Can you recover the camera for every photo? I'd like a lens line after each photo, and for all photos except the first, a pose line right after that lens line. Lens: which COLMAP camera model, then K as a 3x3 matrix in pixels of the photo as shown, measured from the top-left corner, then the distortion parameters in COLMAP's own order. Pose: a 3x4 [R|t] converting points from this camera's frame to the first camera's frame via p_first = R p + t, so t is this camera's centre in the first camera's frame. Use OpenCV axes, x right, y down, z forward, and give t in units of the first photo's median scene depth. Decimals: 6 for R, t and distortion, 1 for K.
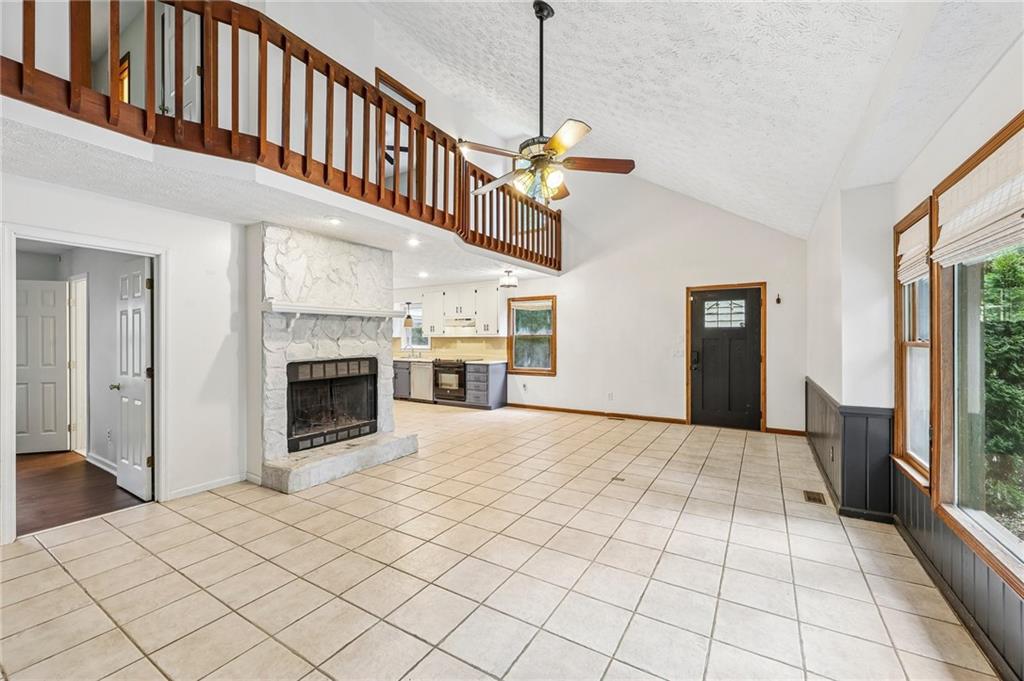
lens RADIAL K [[409.8, 0, 510.0], [0, 409.8, 338.5], [0, 0, 1]] dist [-0.002706, -0.000007]
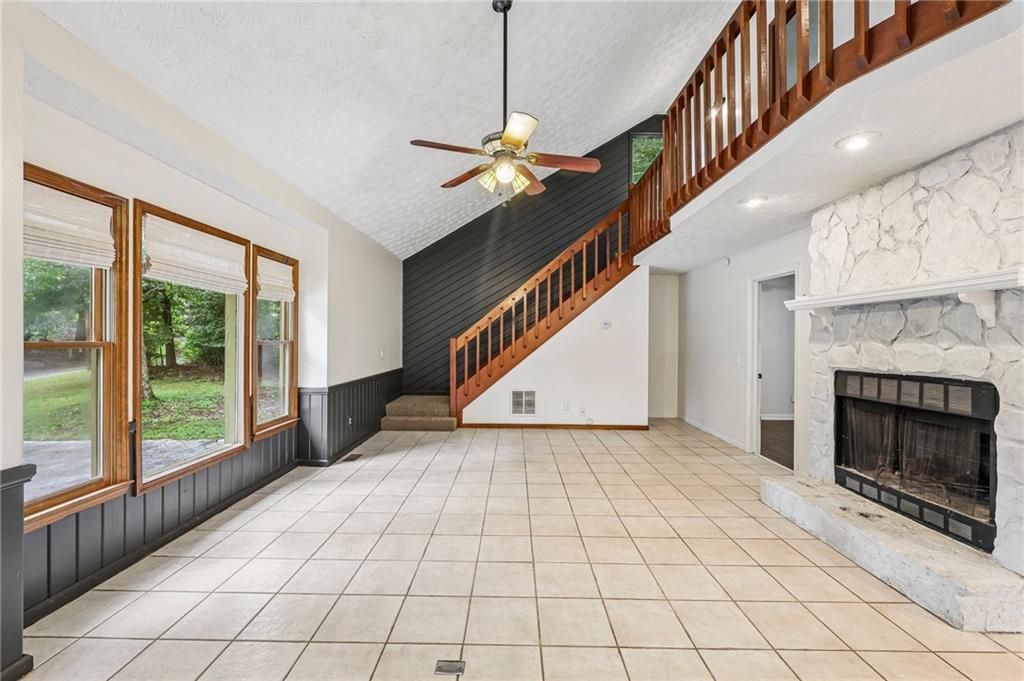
lens RADIAL K [[414.0, 0, 510.2], [0, 414.0, 340.3], [0, 0, 1]] dist [-0.000397, 0.000247]
pose [[-0.854766, -0.001049, -0.519013, 0.303361], [-0.003545, 0.999986, 0.003816, 0.000107], [0.519002, 0.005101, -0.854758, 0.975751]]
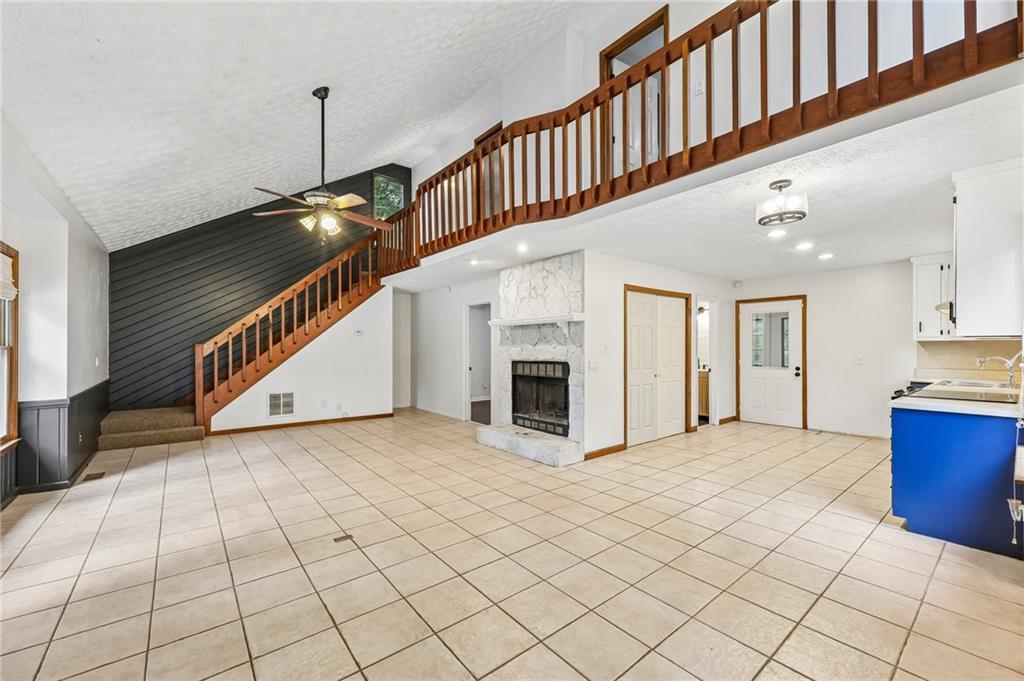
lens RADIAL K [[411.2, 0, 510.1], [0, 411.2, 345.1], [0, 0, 1]] dist [-0.001138, 0.000099]
pose [[-0.331571, -0.001705, -0.943429, 0.589185], [0.000979, 0.999997, -0.002151, 0.005279], [0.943430, -0.001637, -0.331569, 1.054686]]
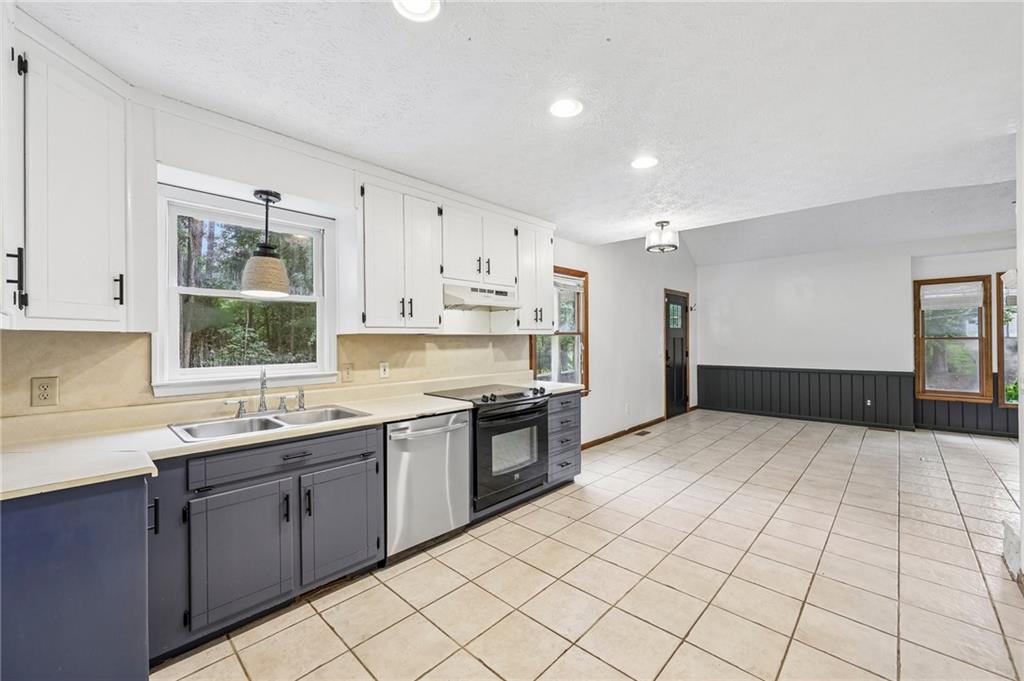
lens RADIAL K [[409.8, 0, 510.0], [0, 409.8, 338.5], [0, 0, 1]] dist [-0.002706, -0.000007]
pose [[0.204263, 0.002115, 0.978914, -0.750262], [0.007303, 0.999967, -0.003684, 0.003054], [-0.978889, 0.007901, 0.204241, 1.317785]]
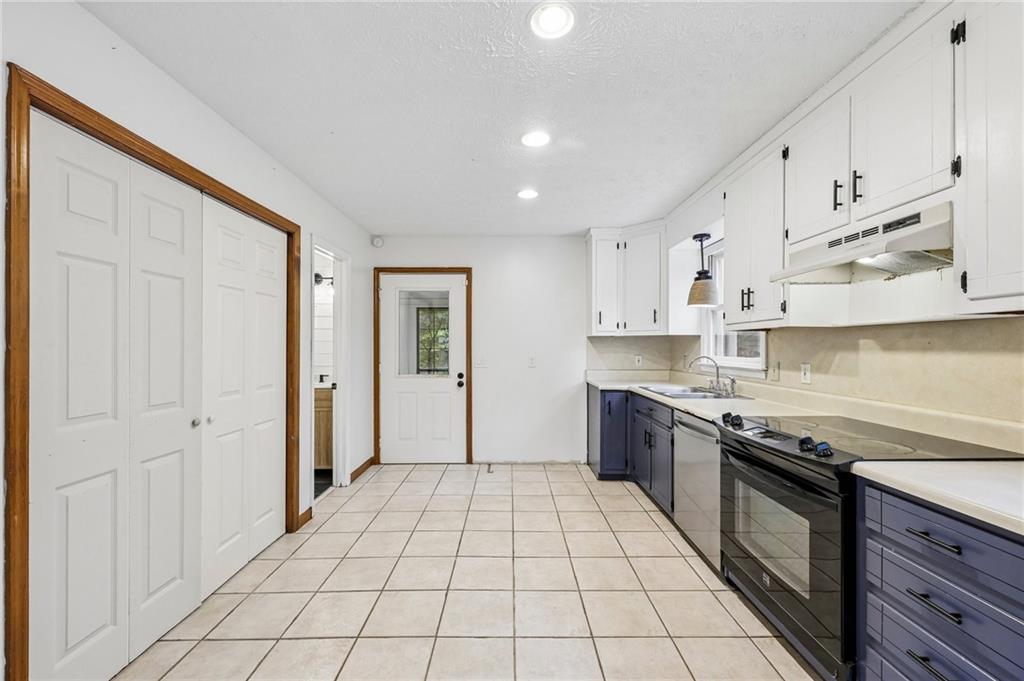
lens RADIAL K [[411.2, 0, 510.1], [0, 411.2, 345.1], [0, 0, 1]] dist [-0.001138, 0.000099]
pose [[0.527993, 0.000225, -0.849249, -0.056035], [-0.000438, 1.000000, -0.000007, 0.011432], [0.849248, 0.000375, 0.527993, 1.100399]]
